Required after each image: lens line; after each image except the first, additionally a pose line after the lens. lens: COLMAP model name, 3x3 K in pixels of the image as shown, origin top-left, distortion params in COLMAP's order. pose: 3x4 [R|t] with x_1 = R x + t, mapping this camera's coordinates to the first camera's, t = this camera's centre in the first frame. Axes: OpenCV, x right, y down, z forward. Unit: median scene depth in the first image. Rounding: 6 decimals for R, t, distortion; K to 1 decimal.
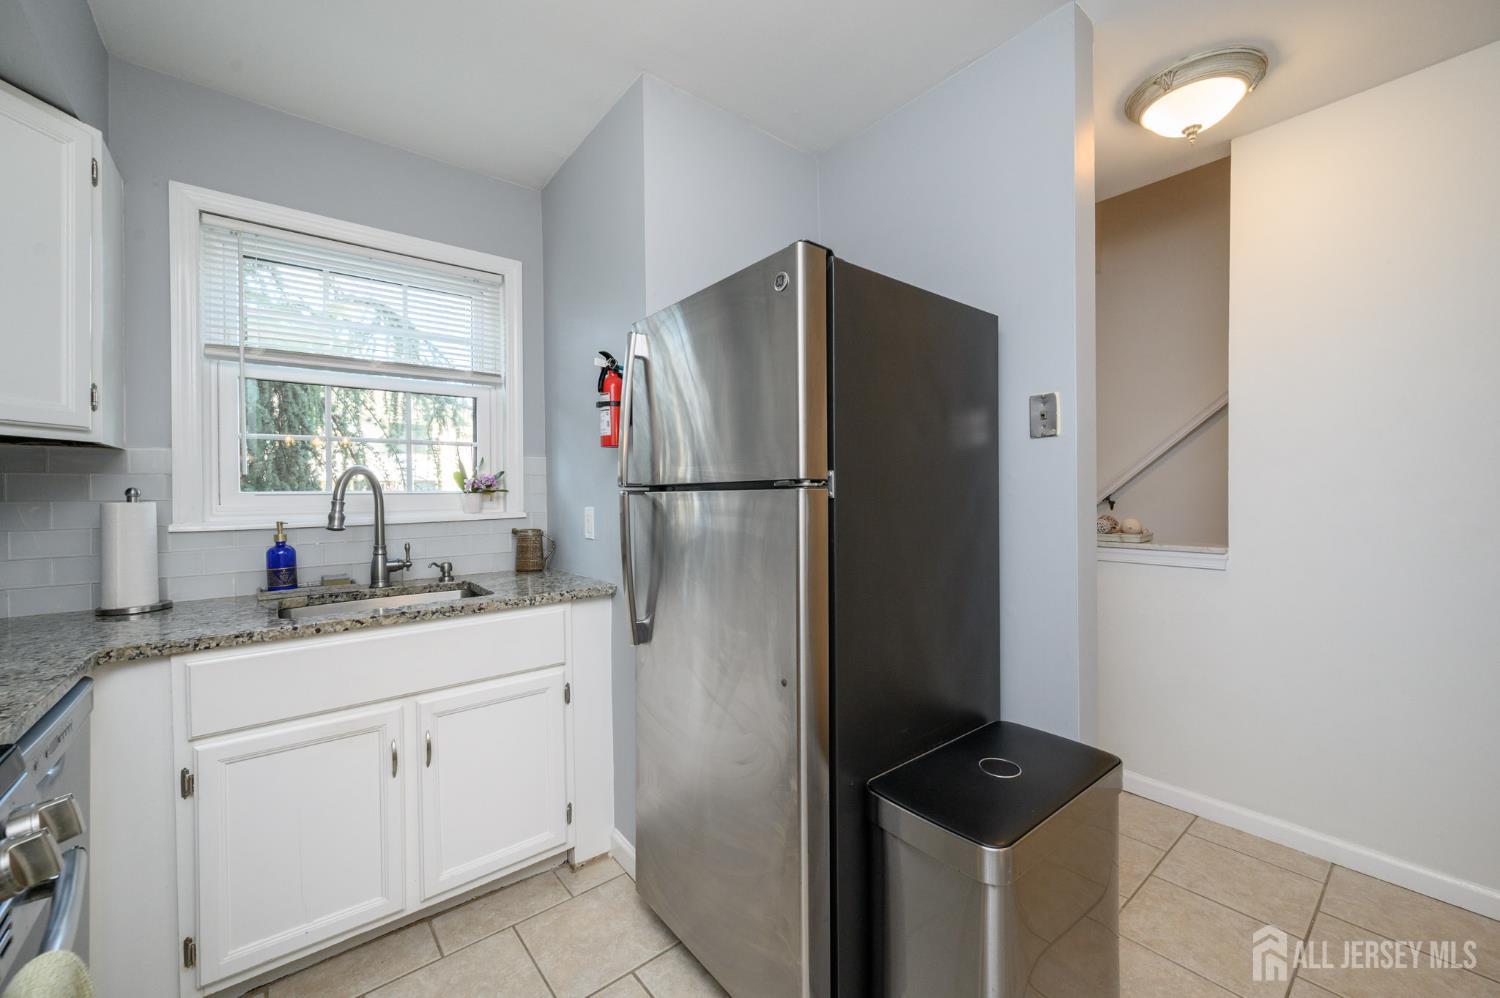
lens RADIAL K [[586.3, 0, 757.1], [0, 586.3, 497.1], [0, 0, 1]] dist [-0.000186, -0.000977]
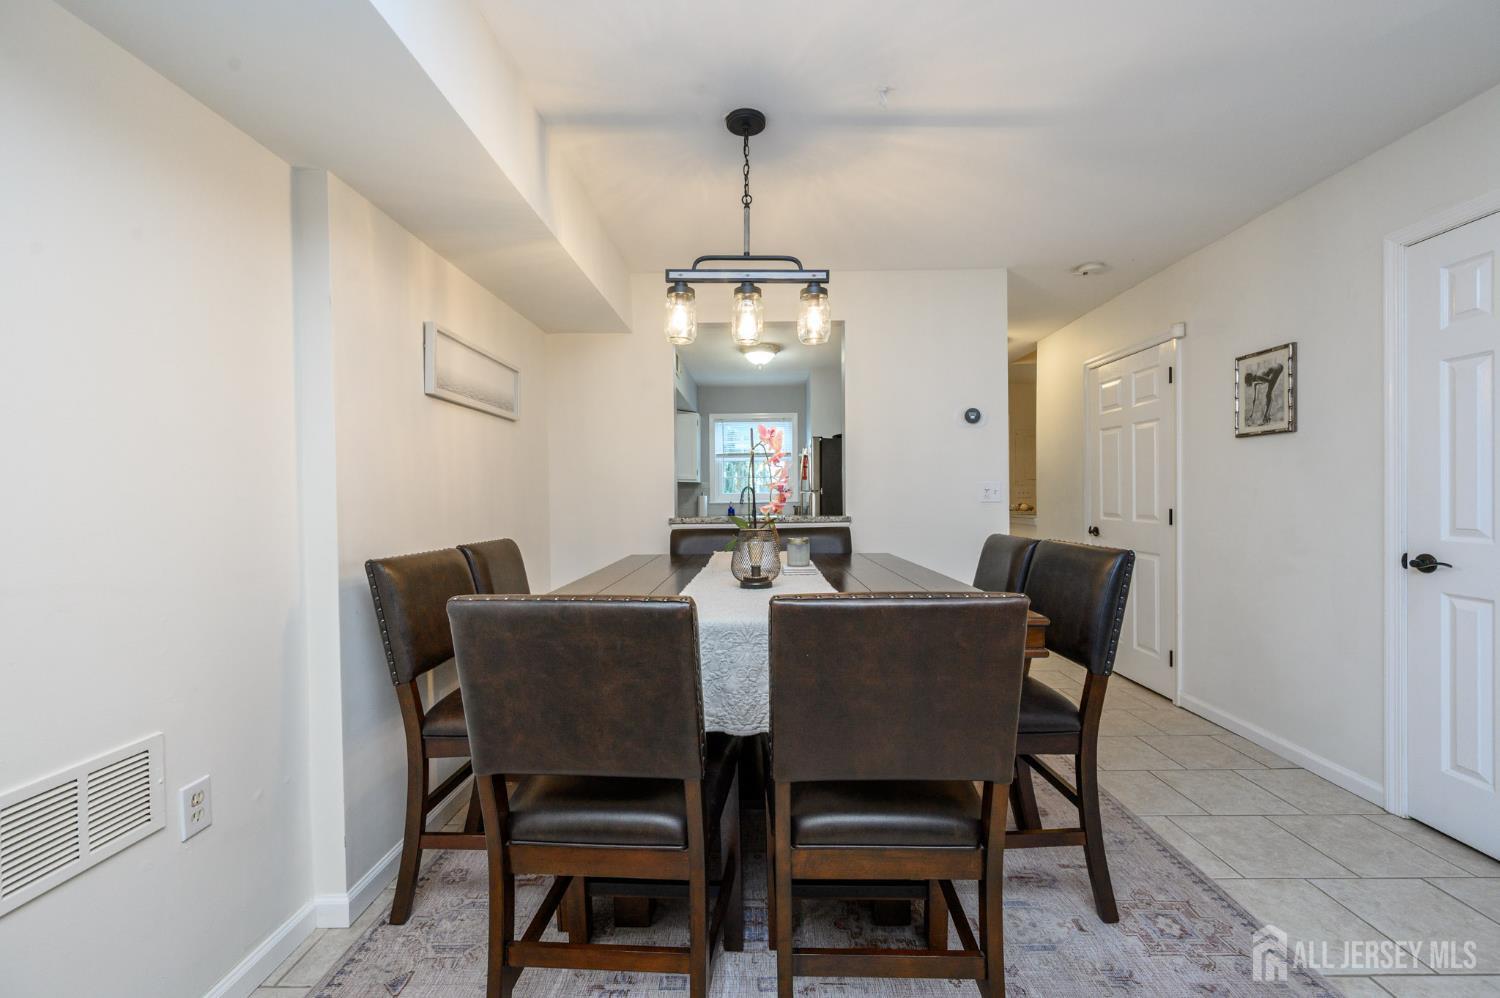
lens RADIAL K [[586.3, 0, 745.5], [0, 586.3, 496.9], [0, 0, 1]] dist [-0.000186, -0.000977]
pose [[0.758728, 0.004006, -0.651395, 1.626874], [-0.004445, 0.999990, 0.000972, 0.009202], [0.651393, 0.002158, 0.758738, -1.701395]]
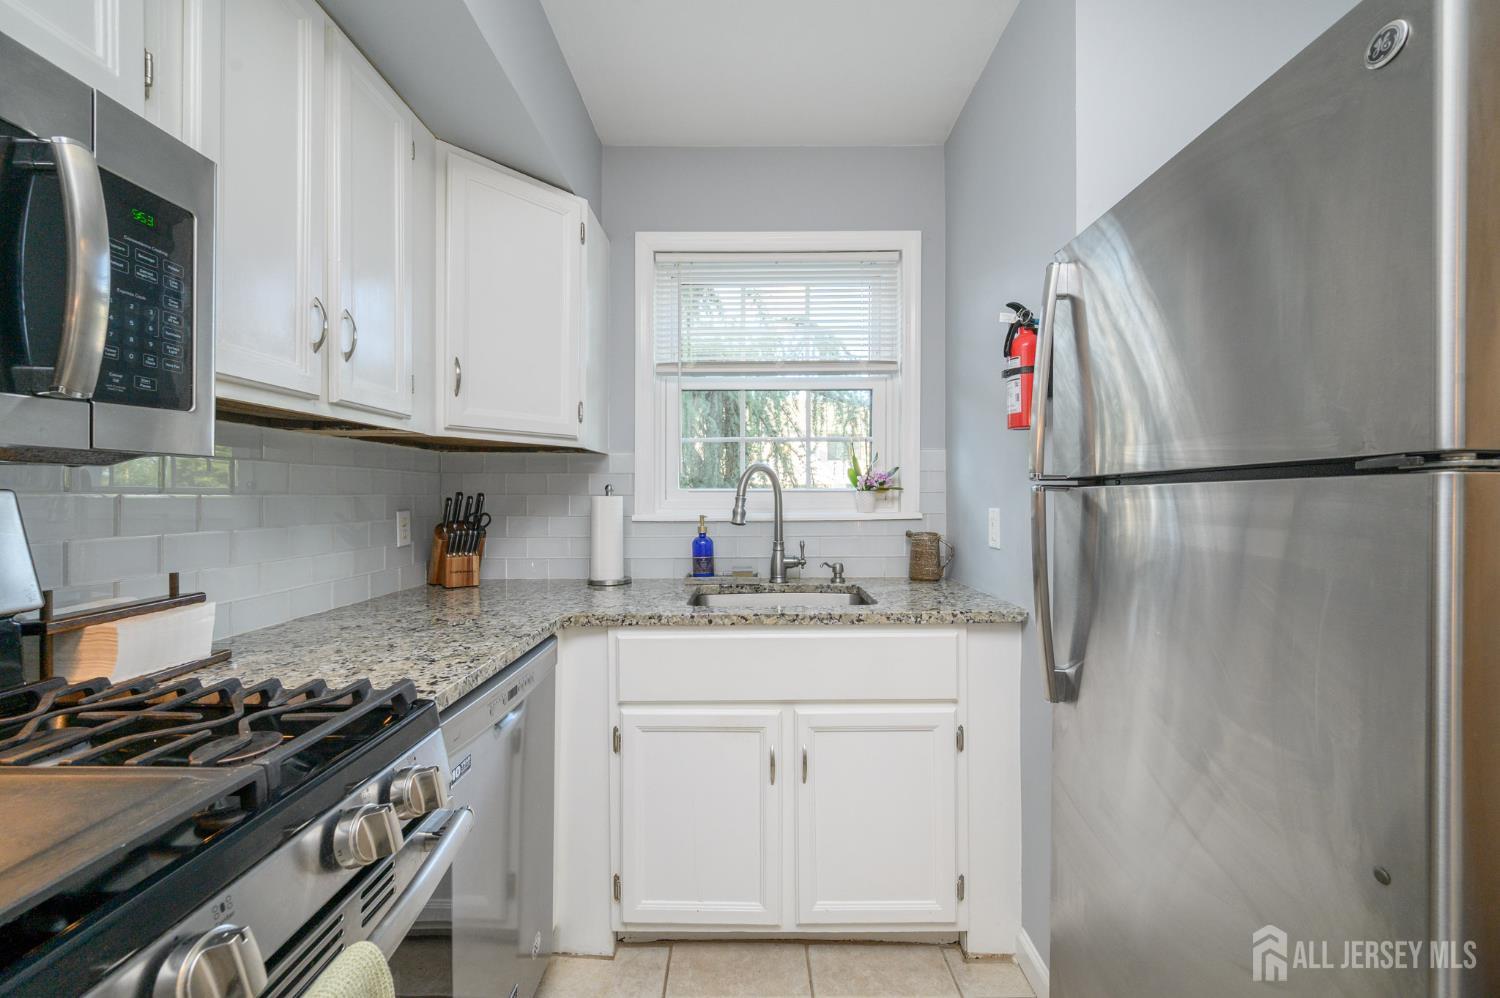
lens RADIAL K [[586.3, 0, 746.6], [0, 586.3, 499.8], [0, 0, 1]] dist [-0.000186, -0.000977]
pose [[0.762157, 0.010747, -0.647303, -0.031497], [-0.011658, 0.999928, 0.002874, 0.008617], [0.647287, 0.005356, 0.762227, 0.208600]]
